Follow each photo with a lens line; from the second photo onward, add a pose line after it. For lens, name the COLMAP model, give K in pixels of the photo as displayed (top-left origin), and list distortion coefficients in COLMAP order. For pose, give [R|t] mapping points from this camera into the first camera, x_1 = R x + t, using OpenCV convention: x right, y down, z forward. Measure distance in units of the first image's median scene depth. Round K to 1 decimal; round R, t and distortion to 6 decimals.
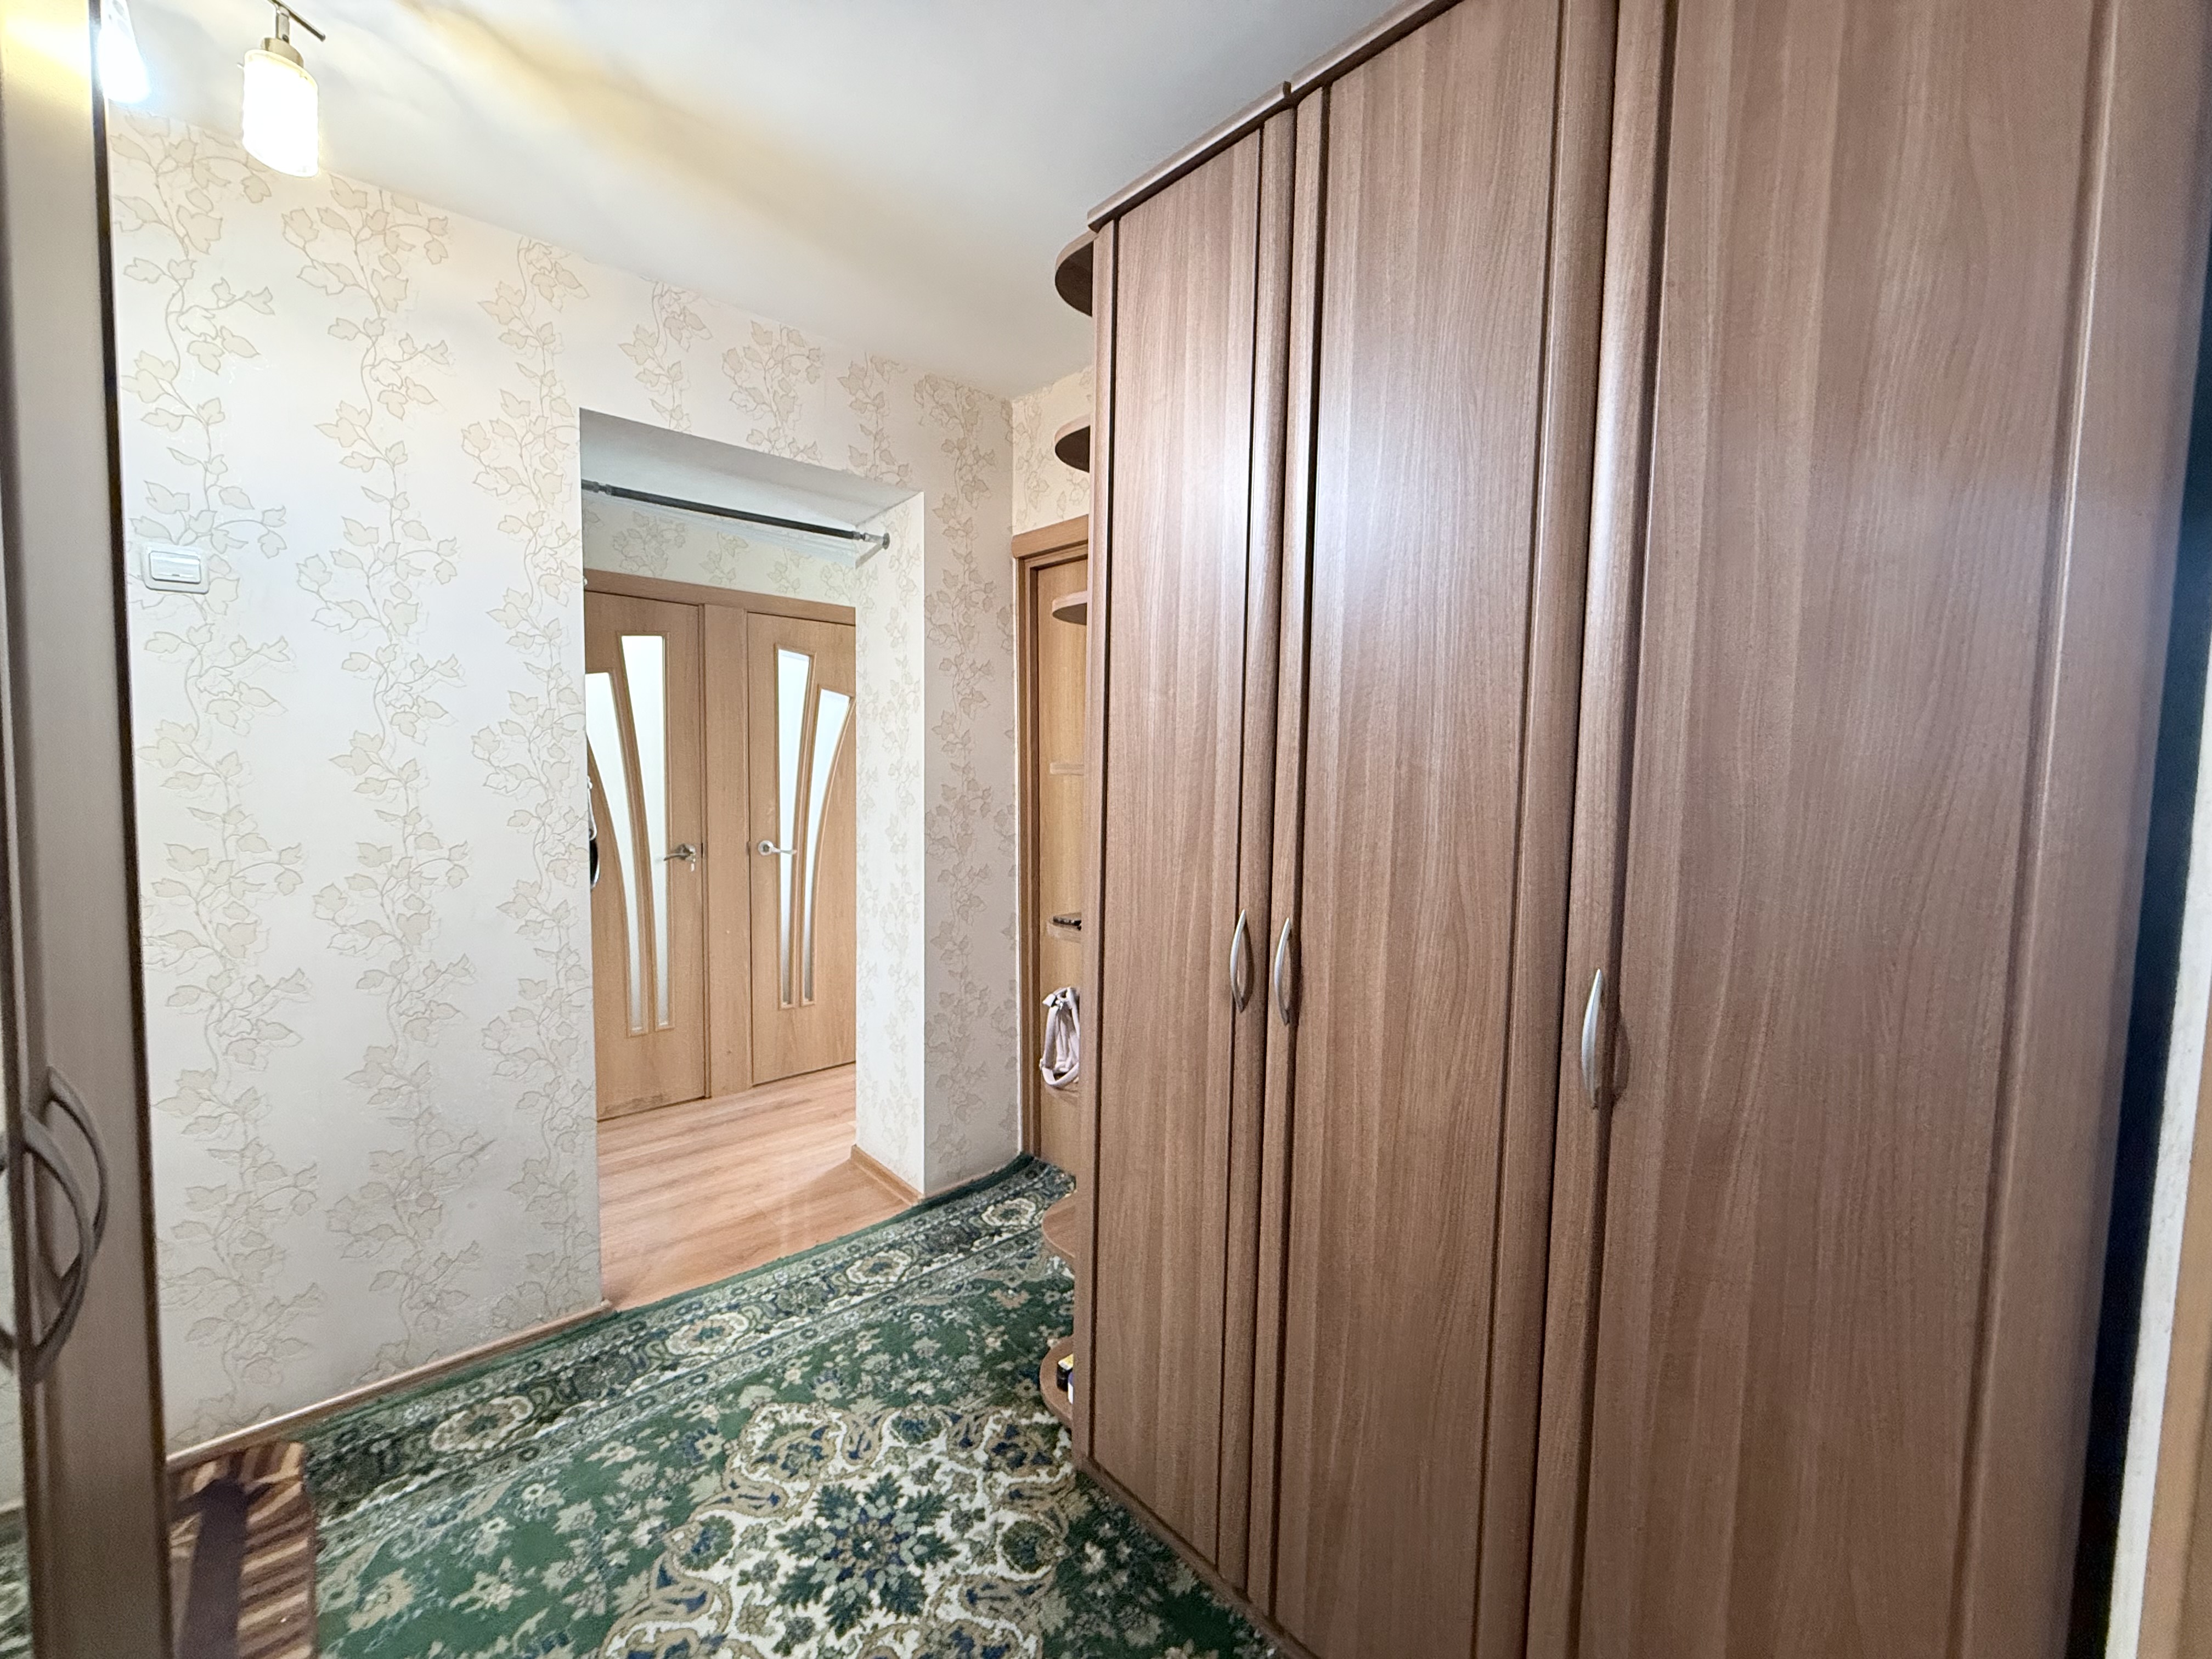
lens RADIAL K [[883.2, 0, 1092.8], [0, 883.2, 834.3], [0, 0, 1]] dist [0.000805, 0.000326]
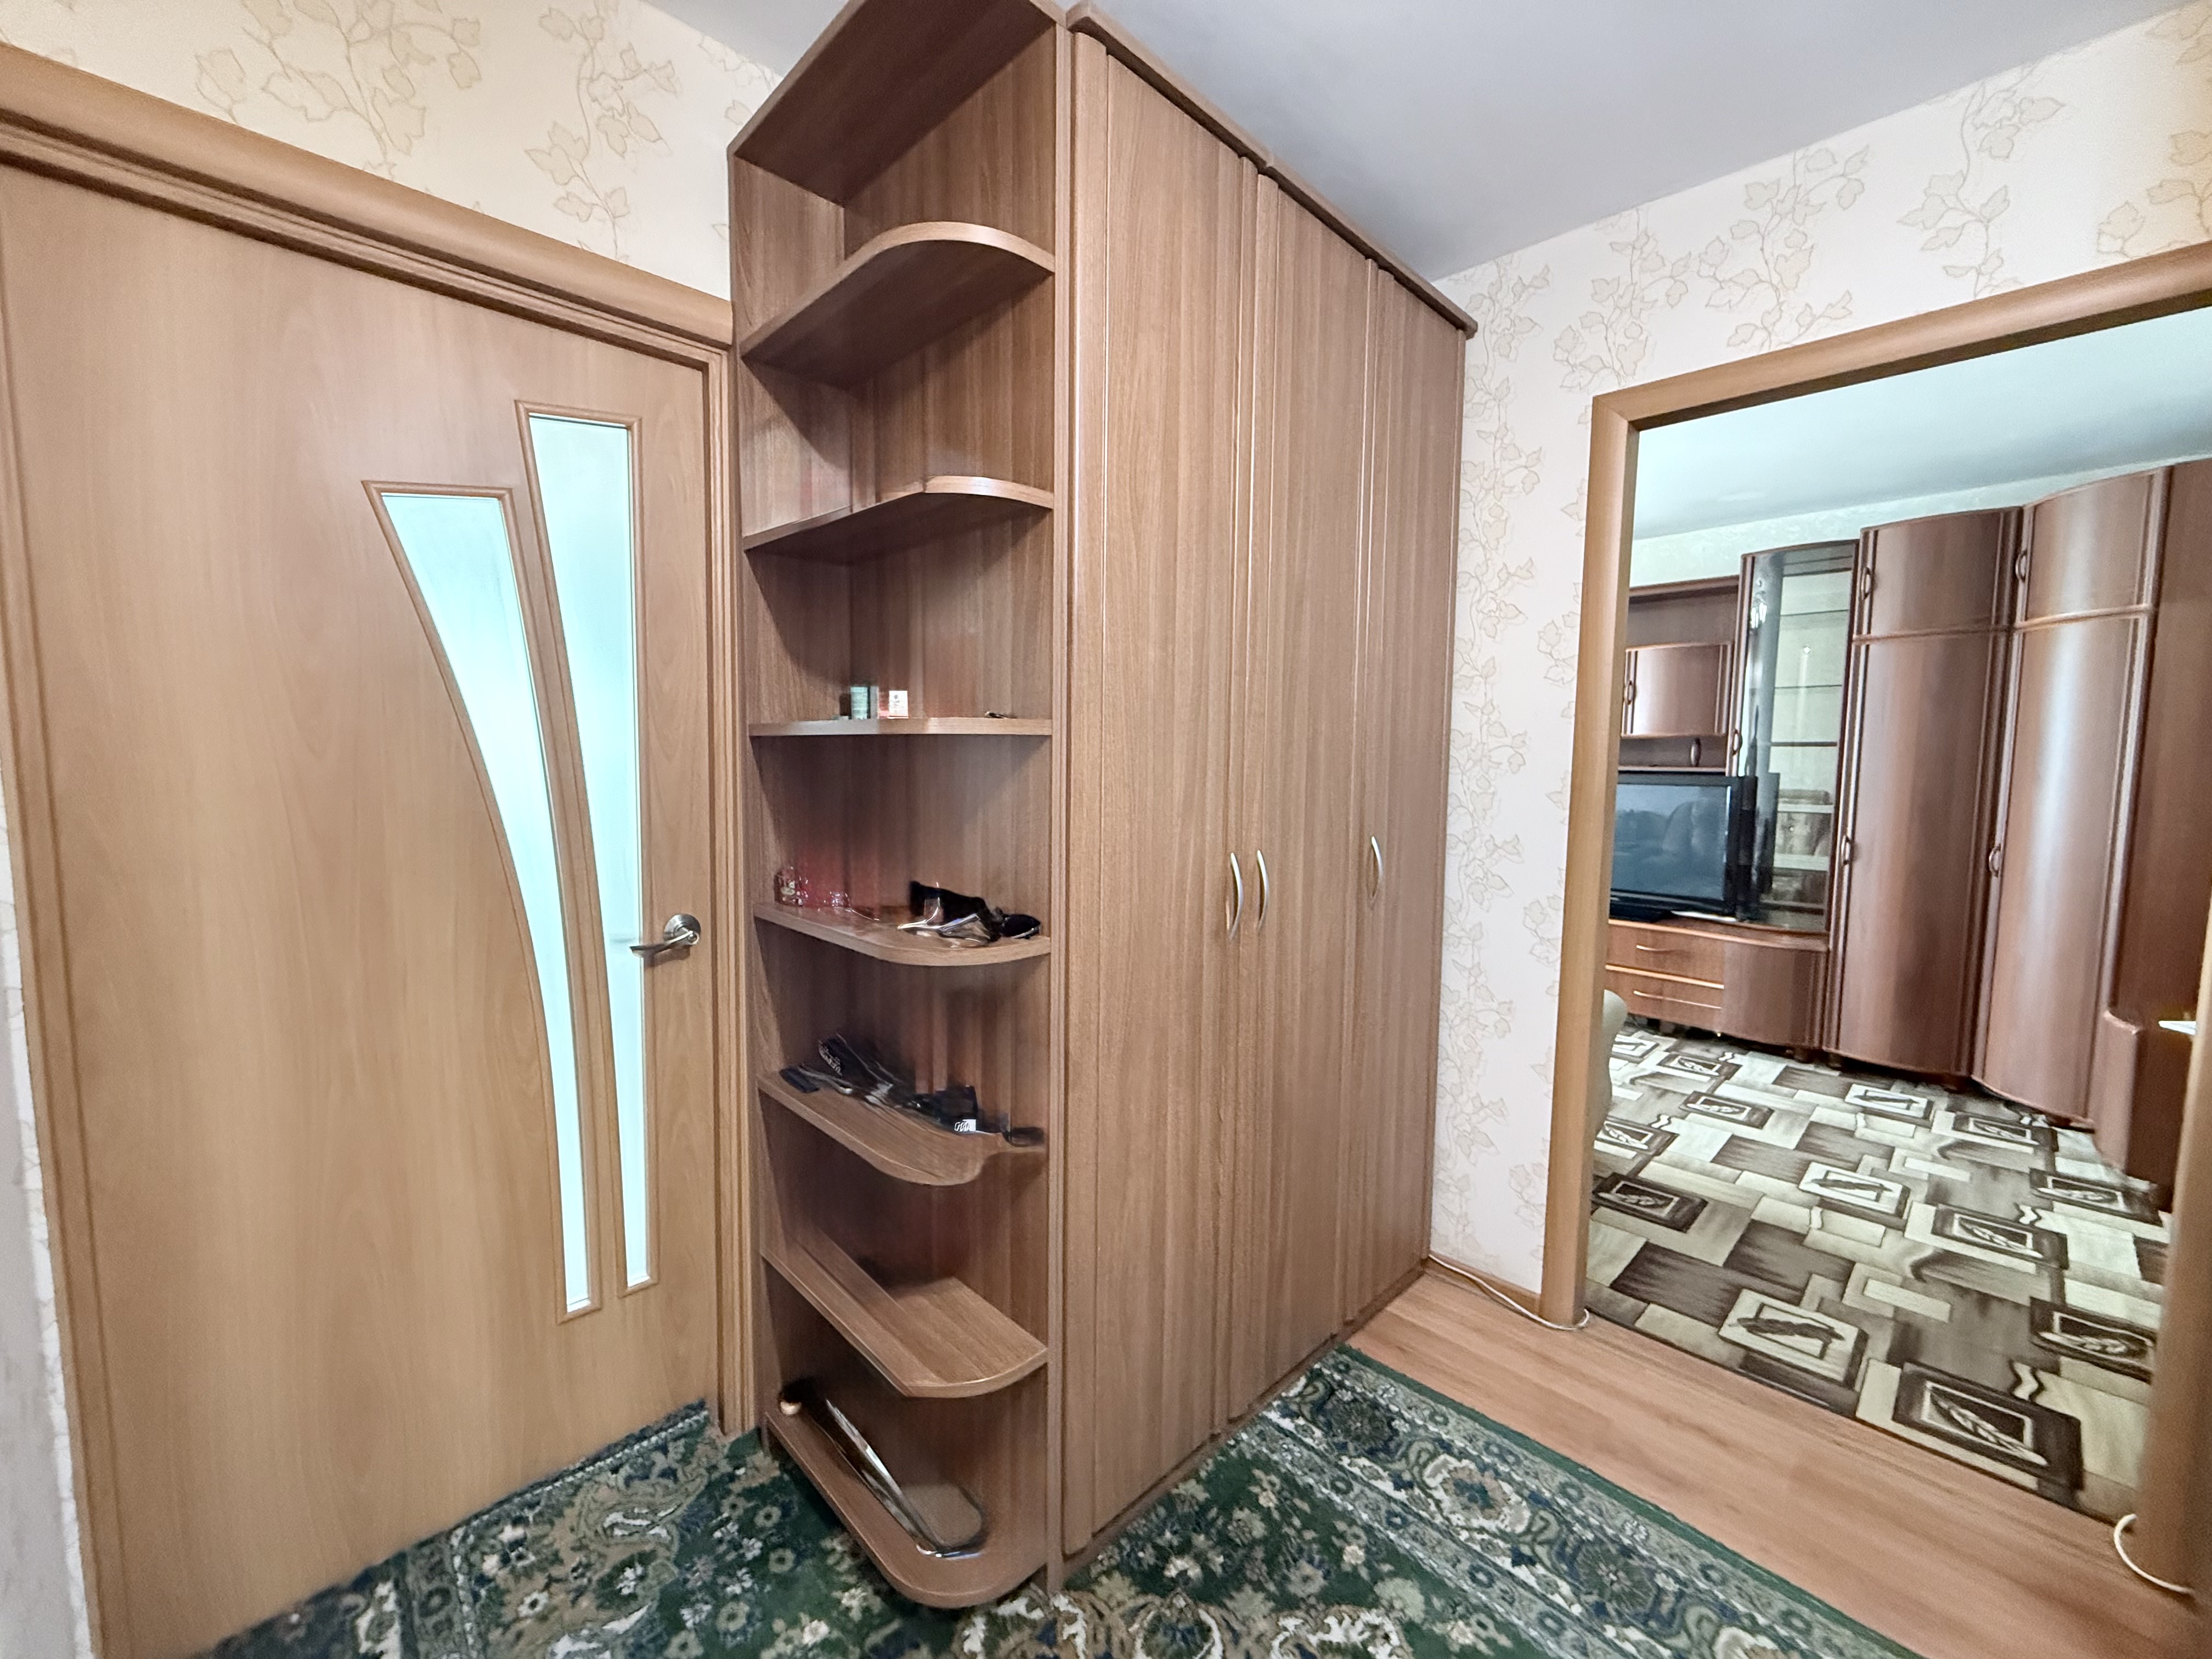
lens RADIAL K [[883.2, 0, 1107.2], [0, 883.2, 828.4], [0, 0, 1]] dist [0.000805, 0.000326]
pose [[-0.040543, -0.108190, 0.993303, -0.878390], [0.061388, 0.991973, 0.110551, -0.076070], [-0.997290, 0.065459, -0.033576, 1.097167]]
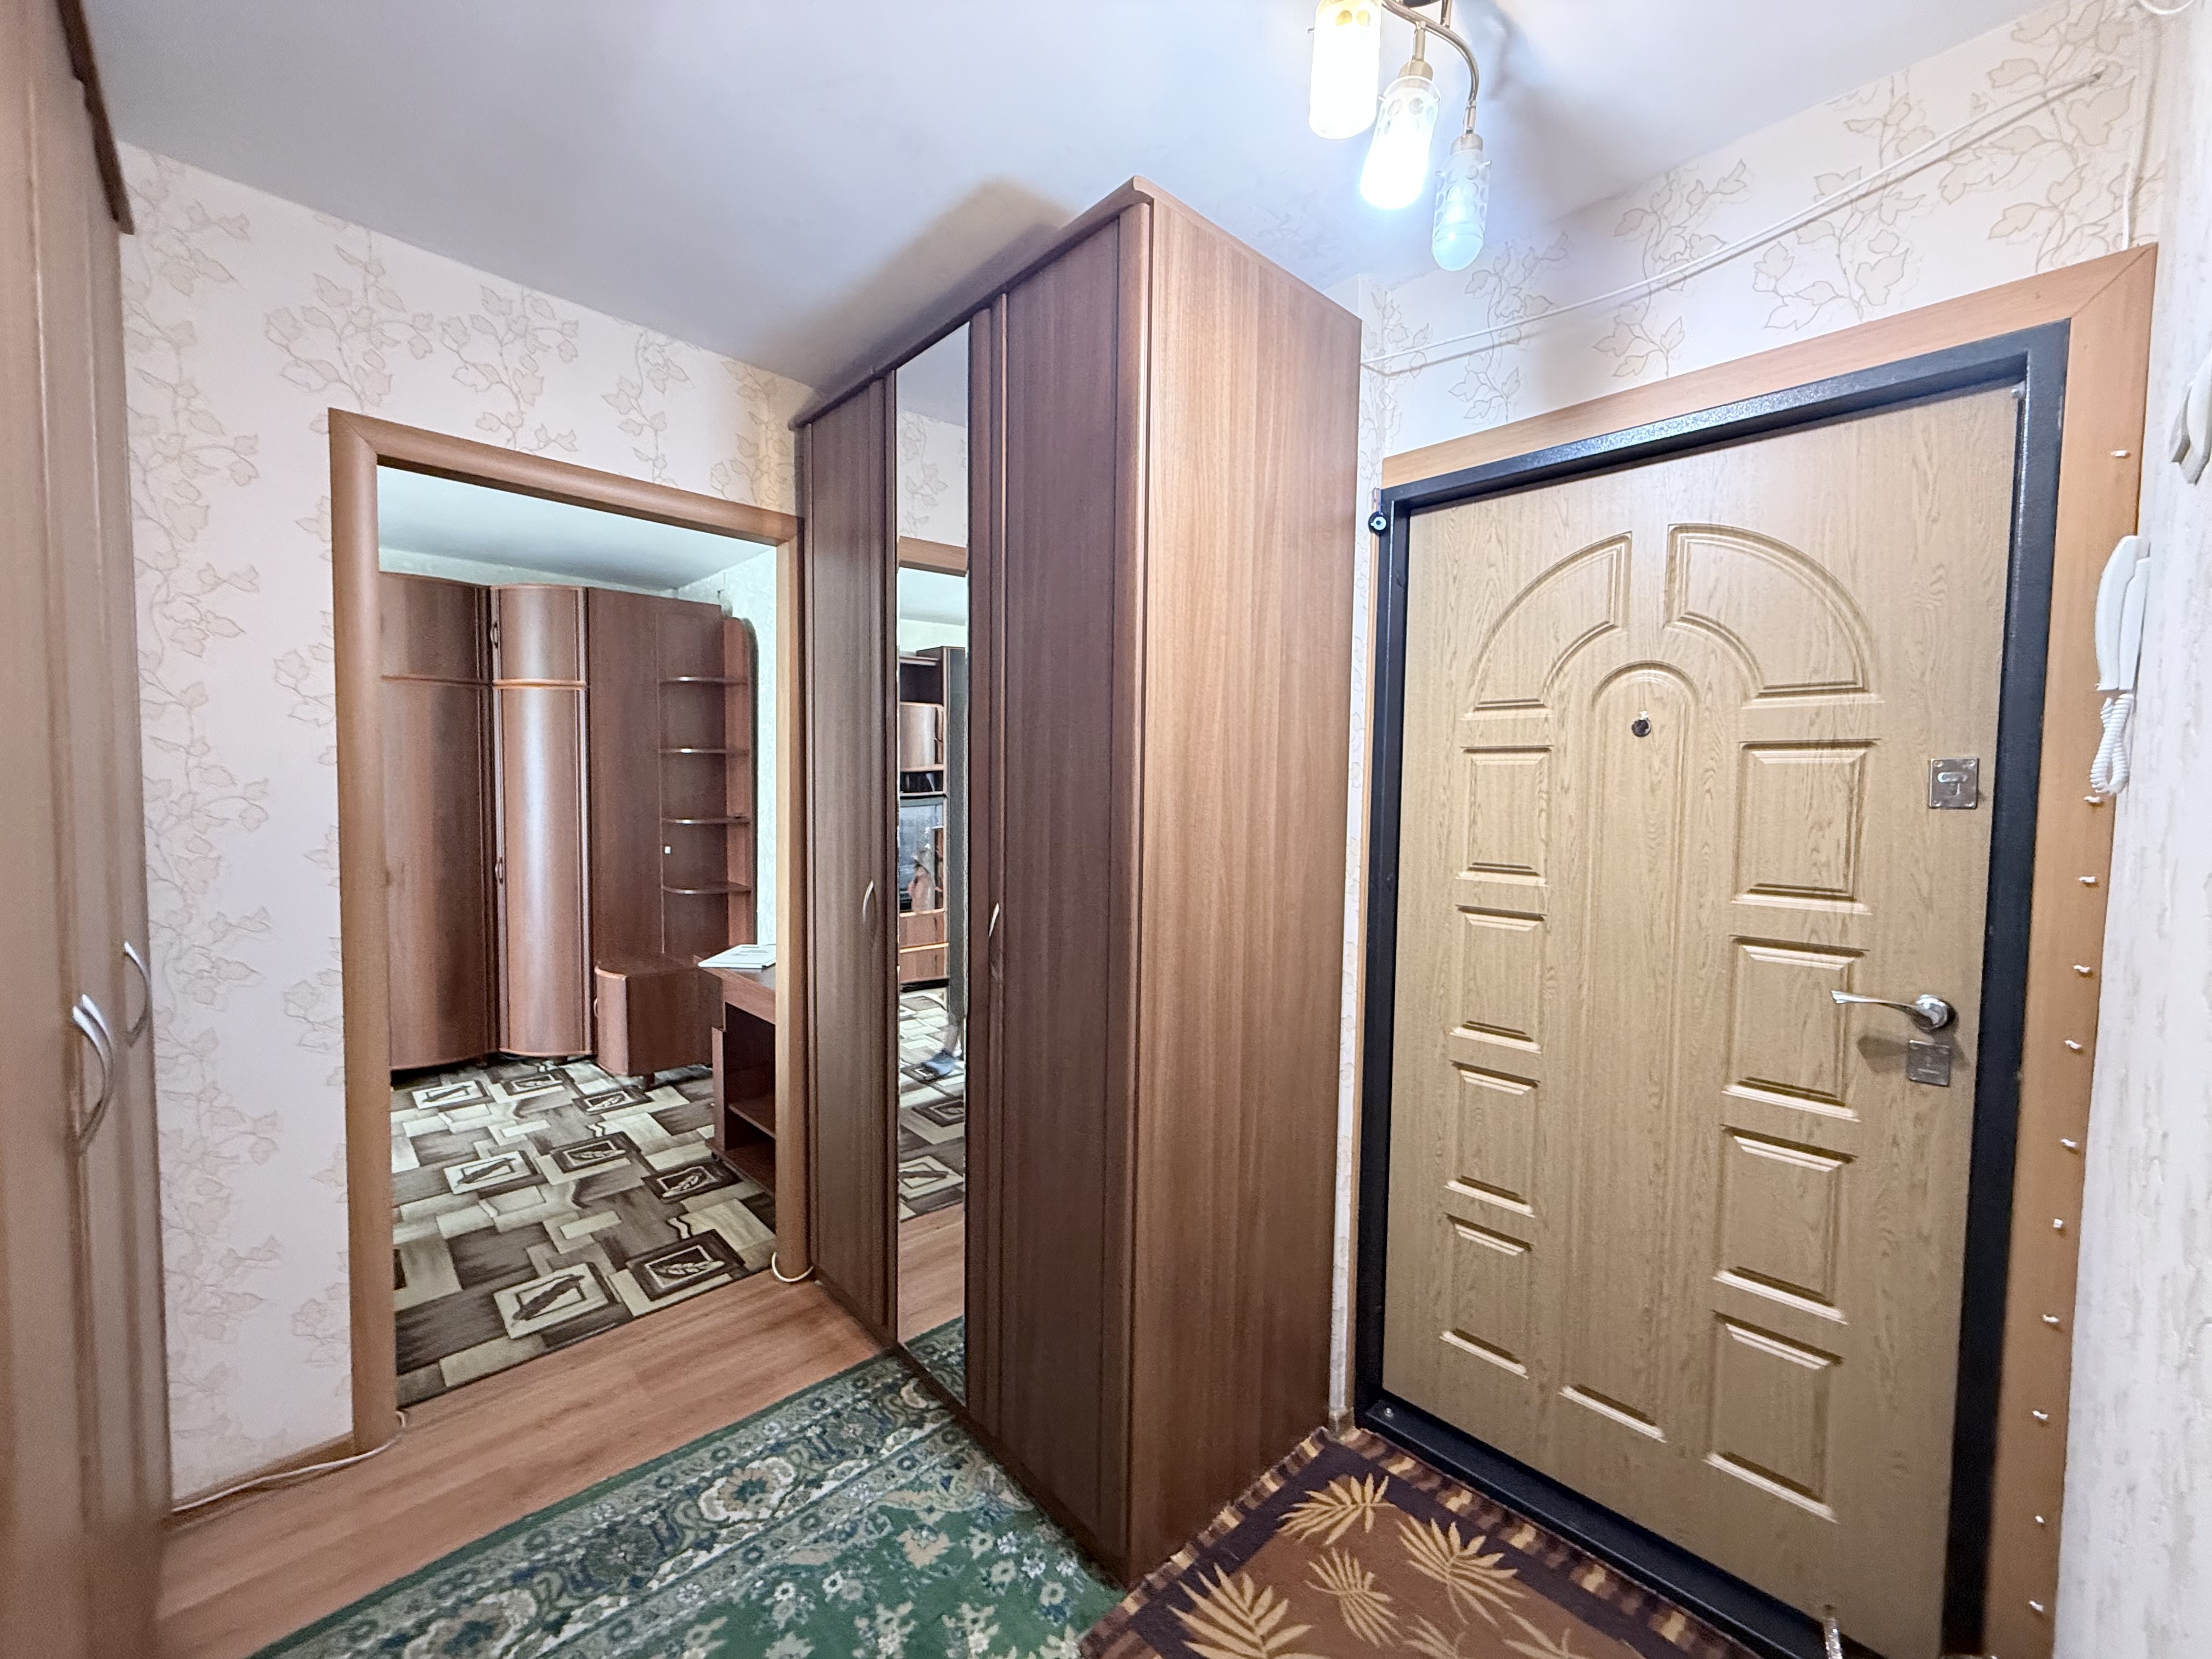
lens RADIAL K [[883.2, 0, 1090.8], [0, 883.2, 829.8], [0, 0, 1]] dist [0.000805, 0.000326]
pose [[-0.999079, -0.038725, -0.018479, -0.542825], [-0.040704, 0.991621, 0.122603, -0.152203], [0.013577, 0.123242, -0.992284, 1.534849]]
